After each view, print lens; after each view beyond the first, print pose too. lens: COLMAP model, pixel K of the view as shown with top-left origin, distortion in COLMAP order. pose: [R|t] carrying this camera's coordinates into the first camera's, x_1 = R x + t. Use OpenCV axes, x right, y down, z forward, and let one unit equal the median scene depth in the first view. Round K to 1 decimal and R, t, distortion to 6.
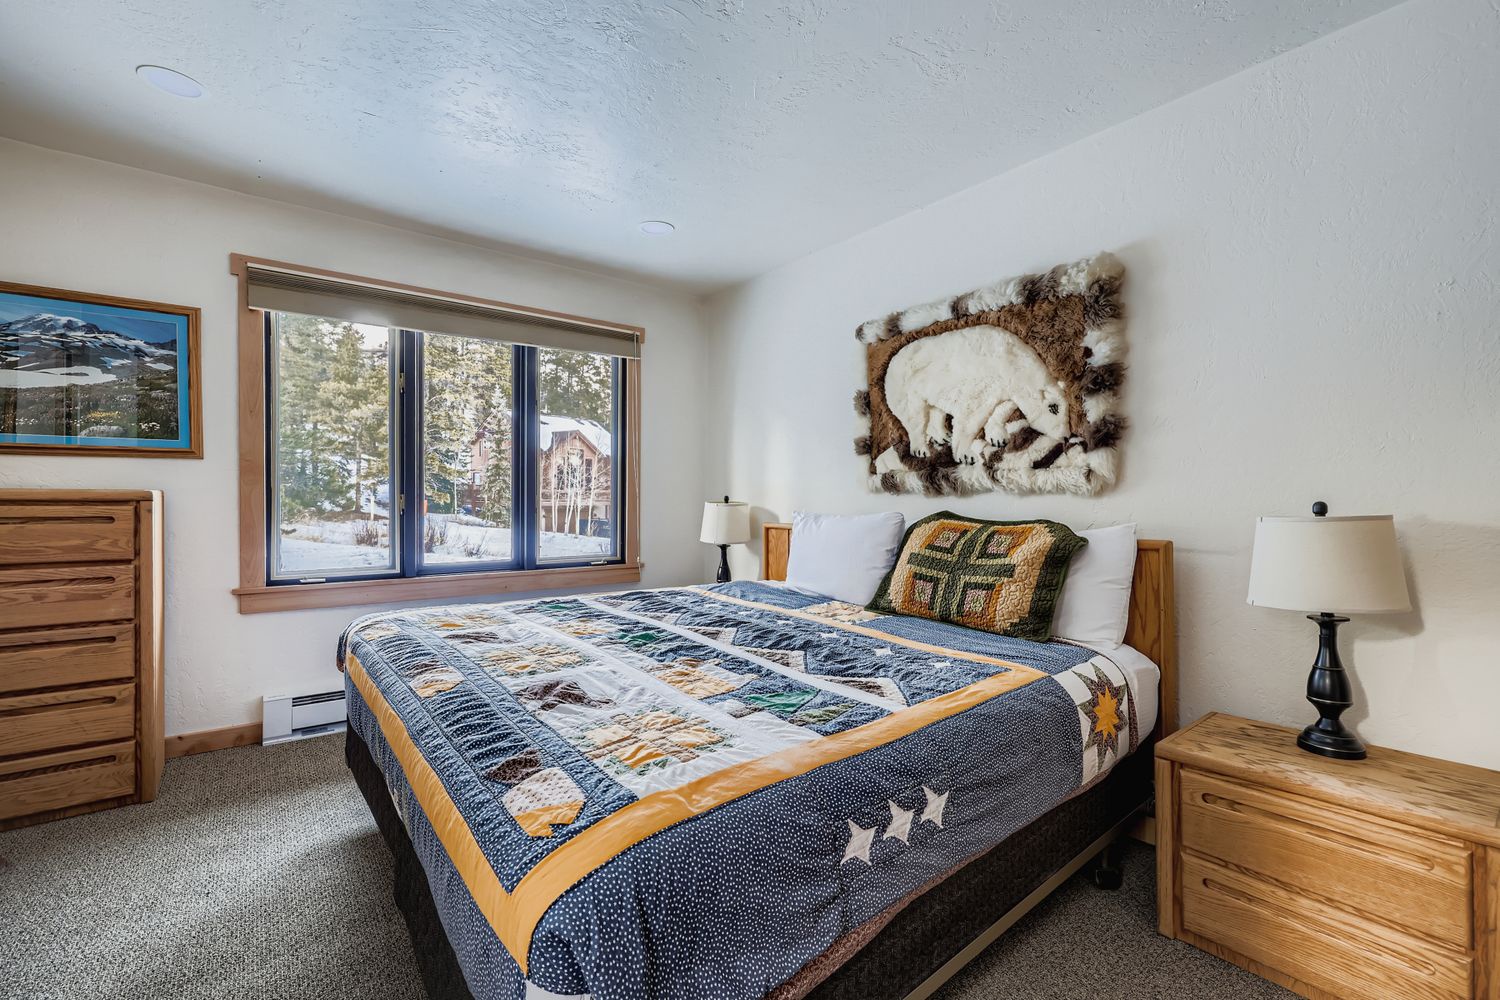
lens RADIAL K [[644.8, 0, 747.0], [0, 644.8, 499.6], [0, 0, 1]] dist [0.002335, -0.000304]
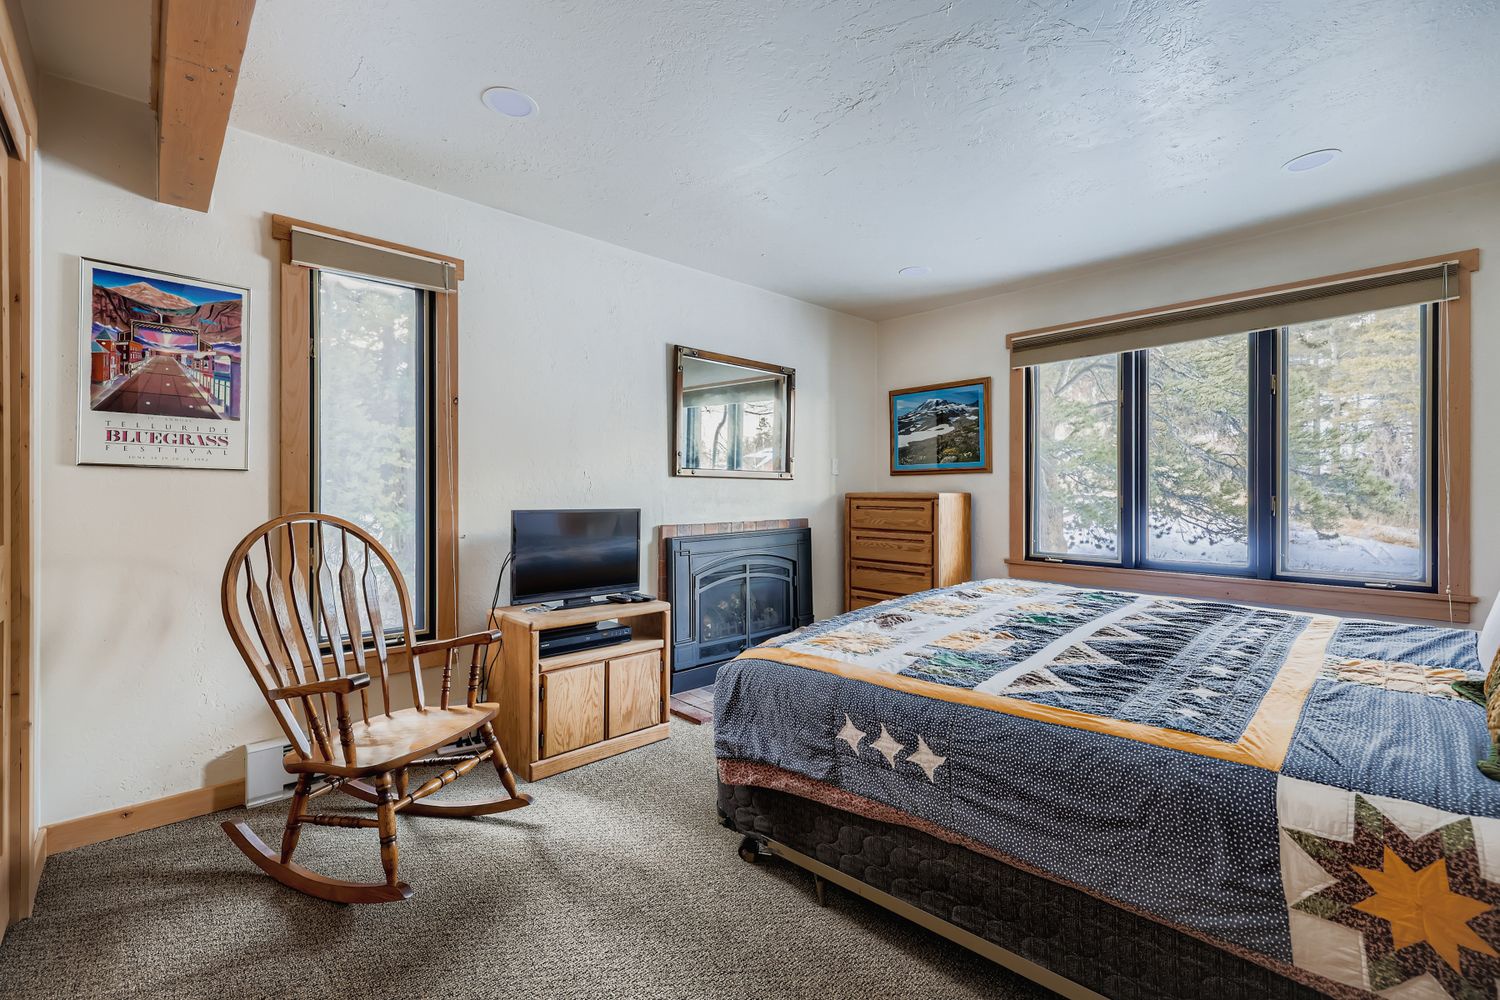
lens RADIAL K [[644.8, 0, 742.9], [0, 644.8, 496.8], [0, 0, 1]] dist [0.002335, -0.000304]
pose [[0.103170, -0.000720, -0.994663, 0.707737], [-0.008443, 0.999963, -0.001599, 0.002696], [0.994628, 0.008563, 0.103160, 0.270933]]
